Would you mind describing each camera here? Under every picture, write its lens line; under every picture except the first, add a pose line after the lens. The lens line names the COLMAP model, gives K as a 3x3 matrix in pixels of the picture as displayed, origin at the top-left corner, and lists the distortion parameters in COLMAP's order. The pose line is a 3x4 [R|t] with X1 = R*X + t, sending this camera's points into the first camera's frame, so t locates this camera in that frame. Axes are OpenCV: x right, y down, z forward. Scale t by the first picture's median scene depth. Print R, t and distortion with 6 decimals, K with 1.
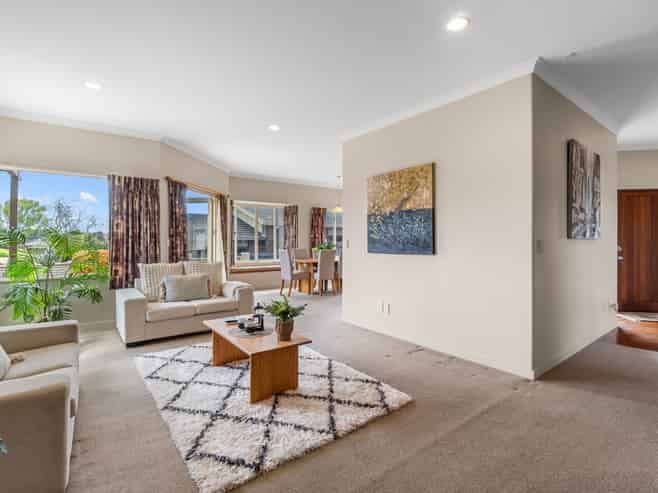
lens RADIAL K [[322.0, 0, 323.3], [0, 322.0, 244.0], [0, 0, 1]] dist [0.004090, -0.000231]
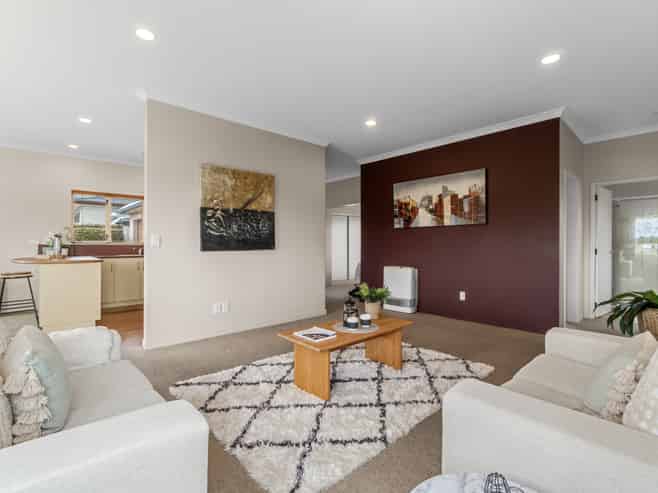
lens RADIAL K [[322.0, 0, 323.8], [0, 322.0, 246.2], [0, 0, 1]] dist [0.004090, -0.000231]
pose [[-0.090564, -0.005909, 0.995873, -0.818927], [0.011254, 0.999912, 0.006957, 0.012217], [-0.995827, 0.011838, -0.090490, 0.817567]]
